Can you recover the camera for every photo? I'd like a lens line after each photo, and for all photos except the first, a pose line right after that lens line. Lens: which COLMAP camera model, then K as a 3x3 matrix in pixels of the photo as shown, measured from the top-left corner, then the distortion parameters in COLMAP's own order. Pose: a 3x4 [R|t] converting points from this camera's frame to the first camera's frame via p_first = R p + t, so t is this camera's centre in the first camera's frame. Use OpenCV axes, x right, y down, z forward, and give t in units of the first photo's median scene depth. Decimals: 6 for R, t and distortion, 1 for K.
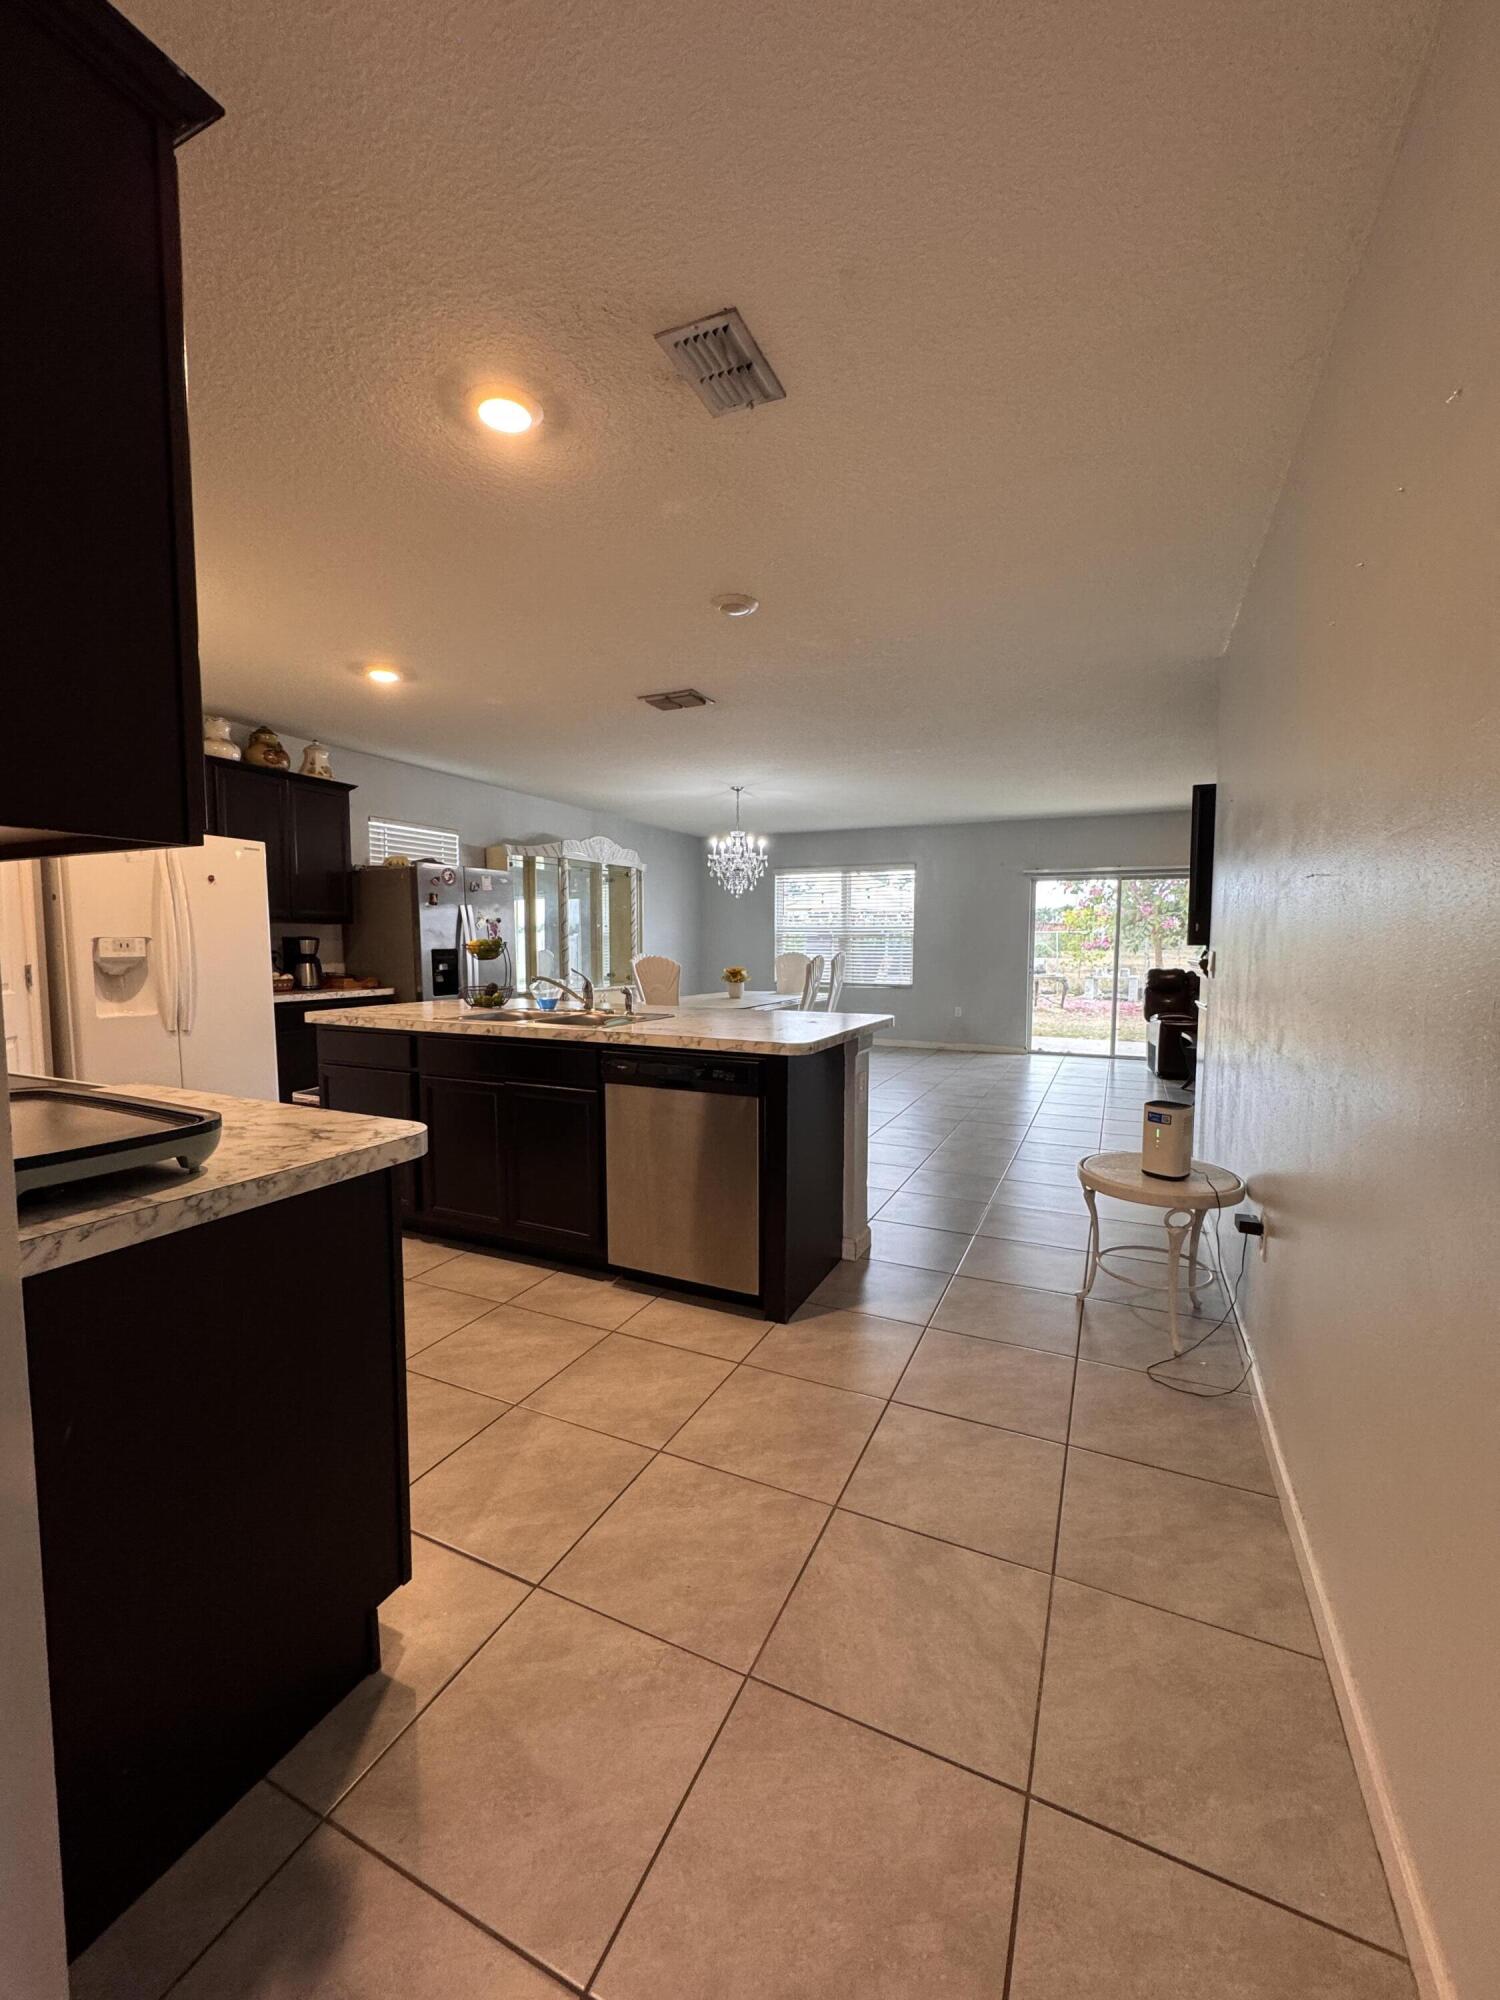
lens RADIAL K [[798.0, 0, 750.3], [0, 798.0, 1006.5], [0, 0, 1]] dist [-0.000746, 0.000240]
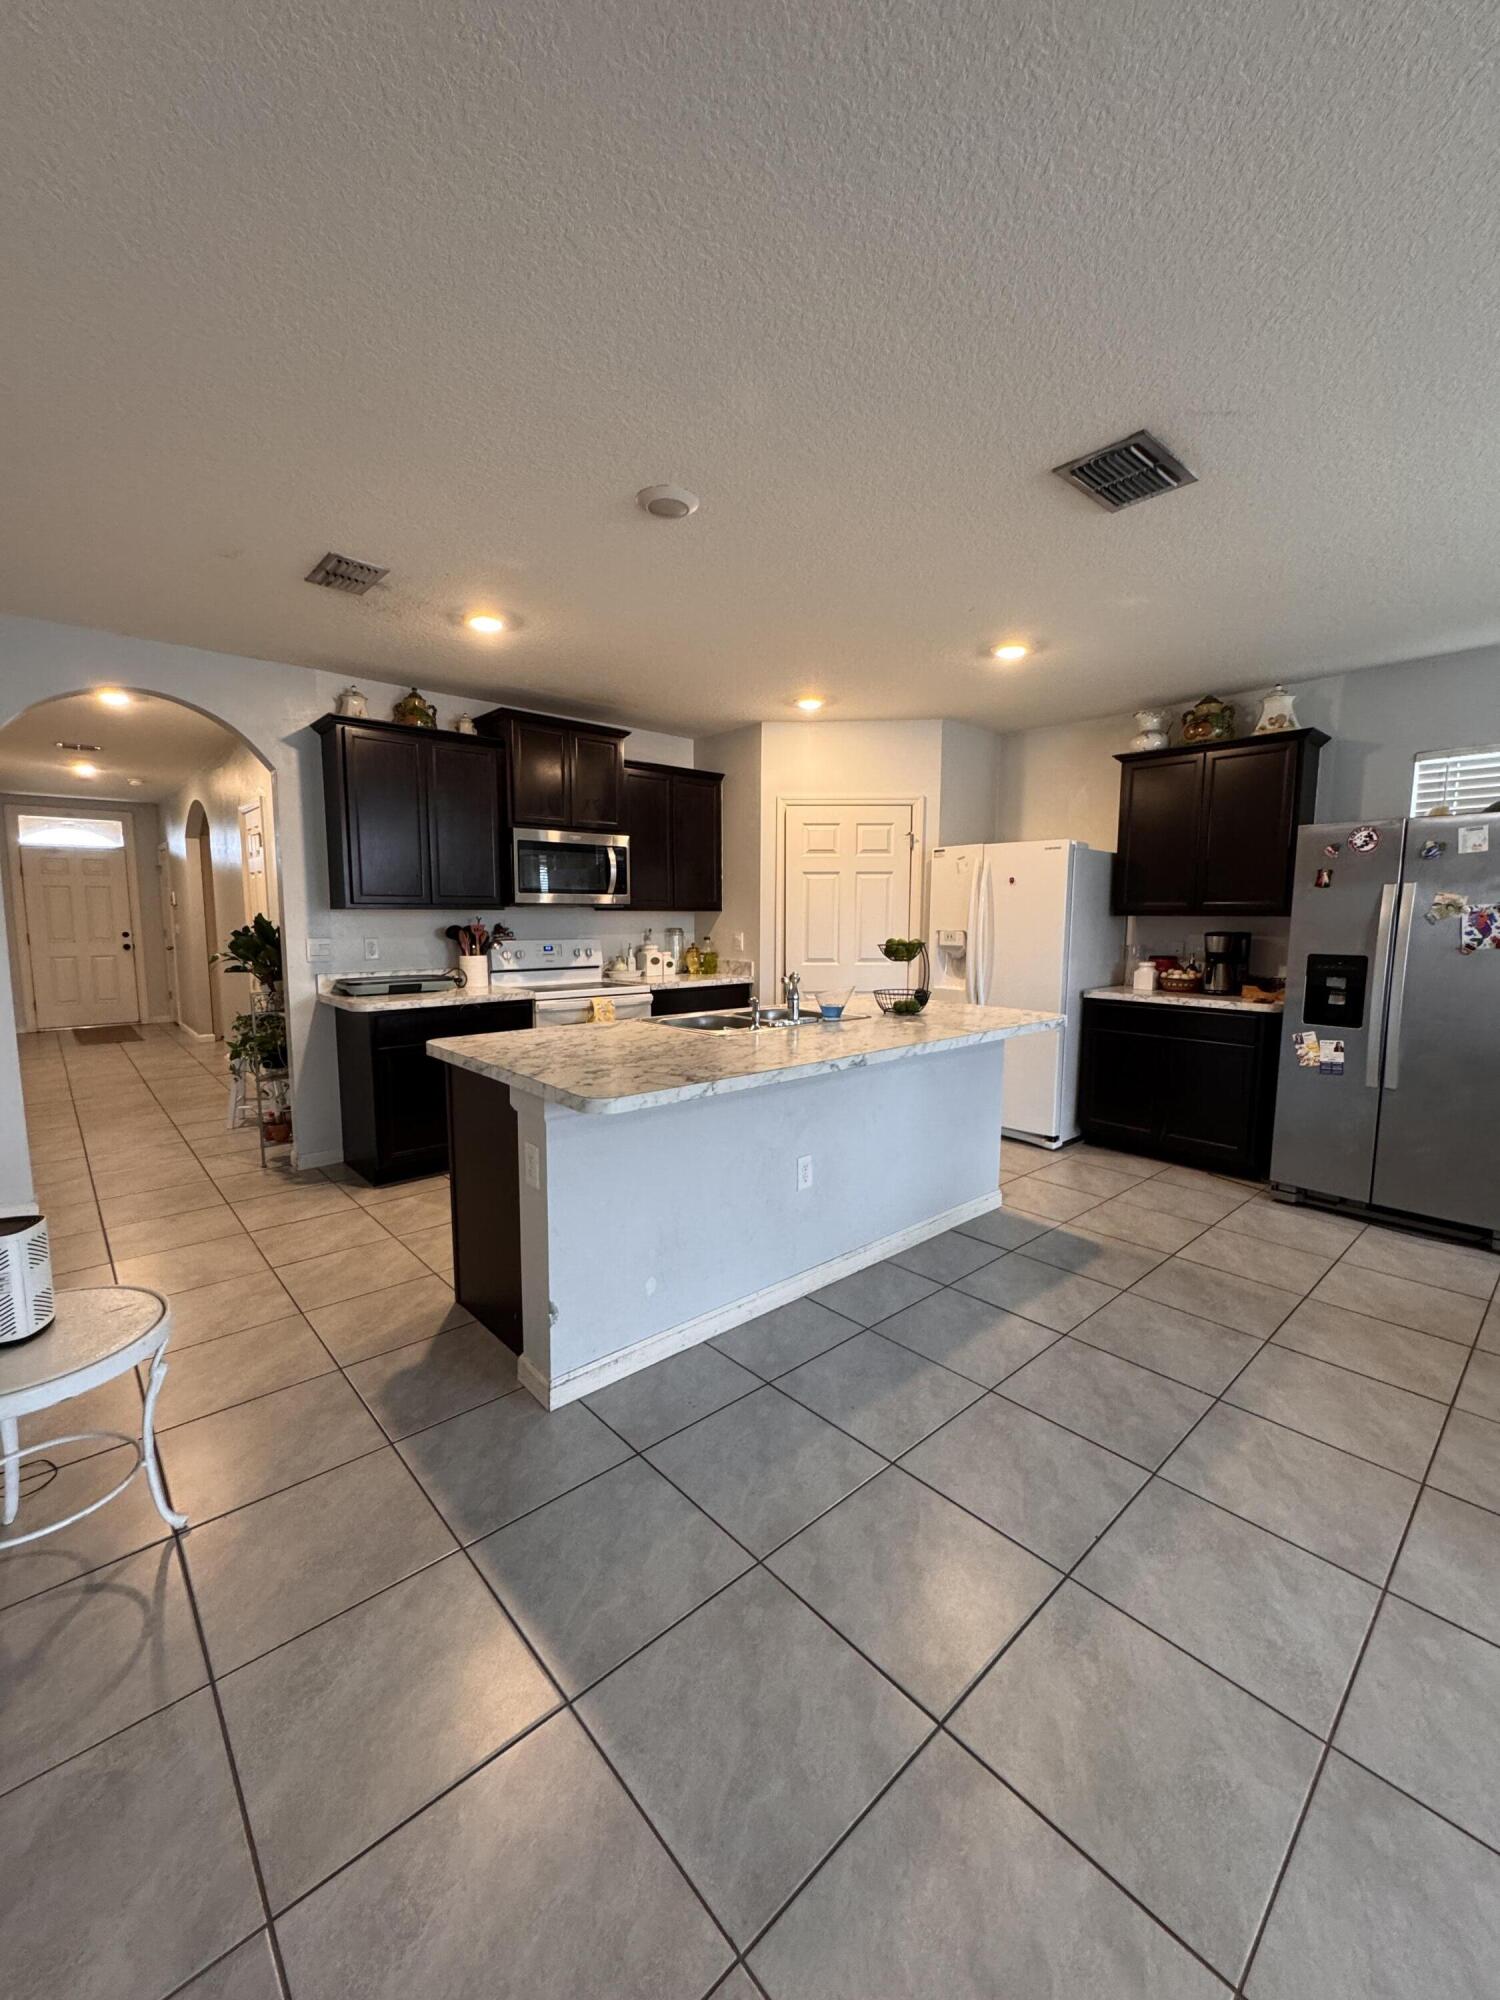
lens RADIAL K [[798.0, 0, 754.9], [0, 798.0, 1002.3], [0, 0, 1]] dist [-0.000746, 0.000240]
pose [[-0.386034, 0.094001, -0.917683, 0.596154], [-0.084130, 0.987062, 0.136498, -0.124909], [0.918640, 0.129898, -0.373131, 1.231158]]
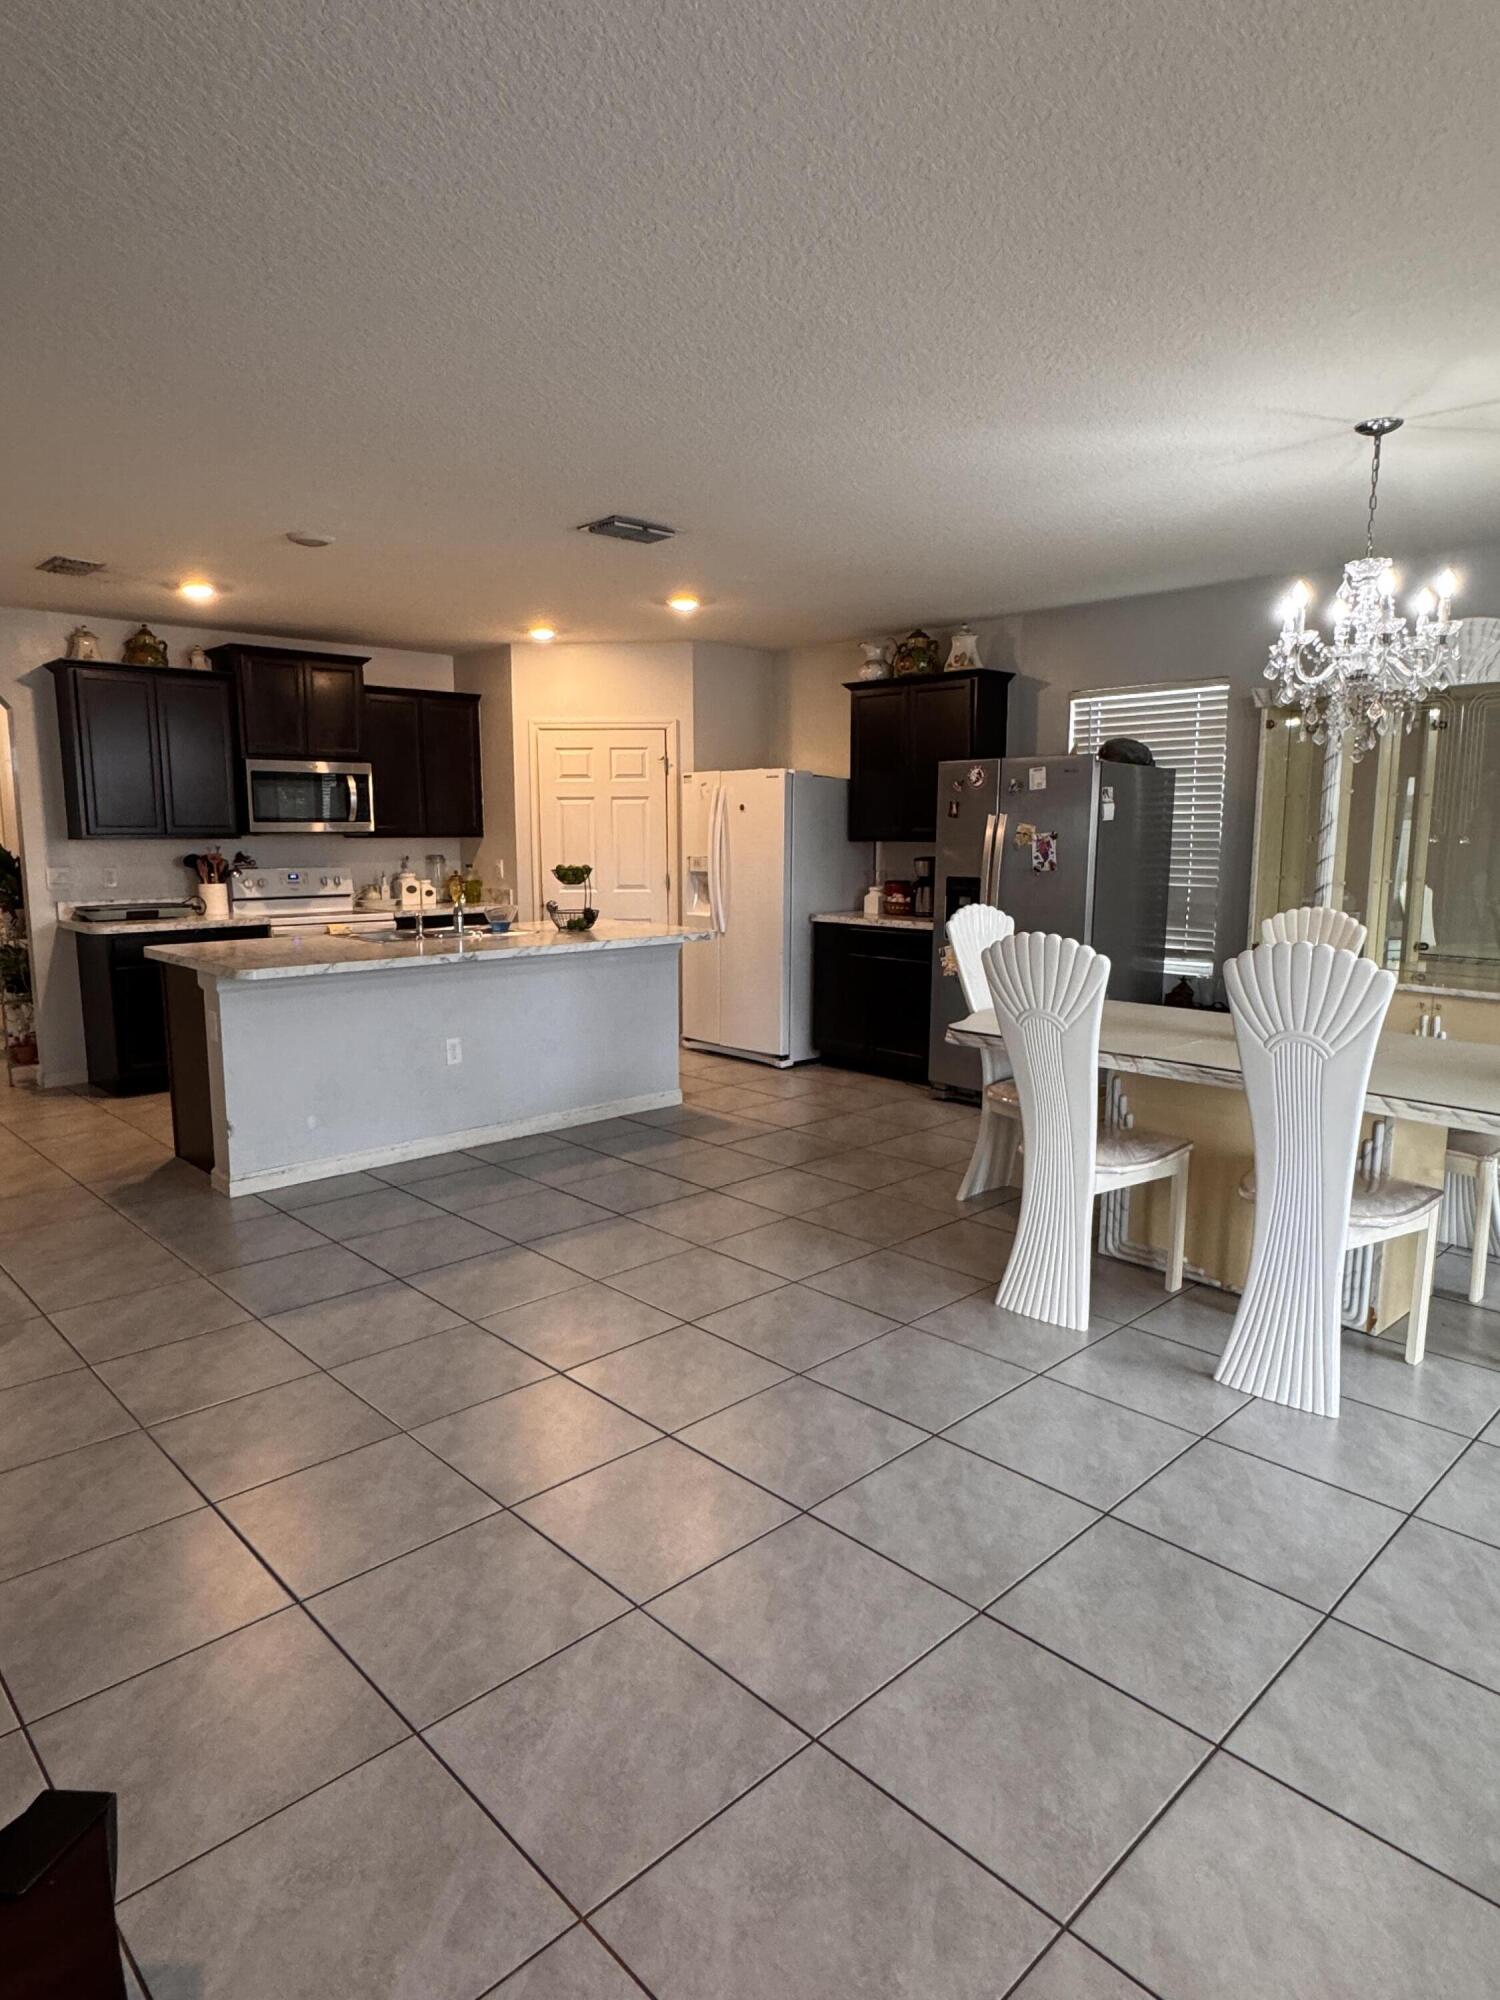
lens RADIAL K [[1188.8, 0, 756.9], [0, 1188.8, 1004.5], [0, 0, 1]] dist [-0.000046, 0.003380]
pose [[-0.360696, 0.130045, -0.923573, 1.082081], [-0.080342, 0.982219, 0.169680, -0.192727], [0.929217, 0.135404, -0.343835, 1.841989]]
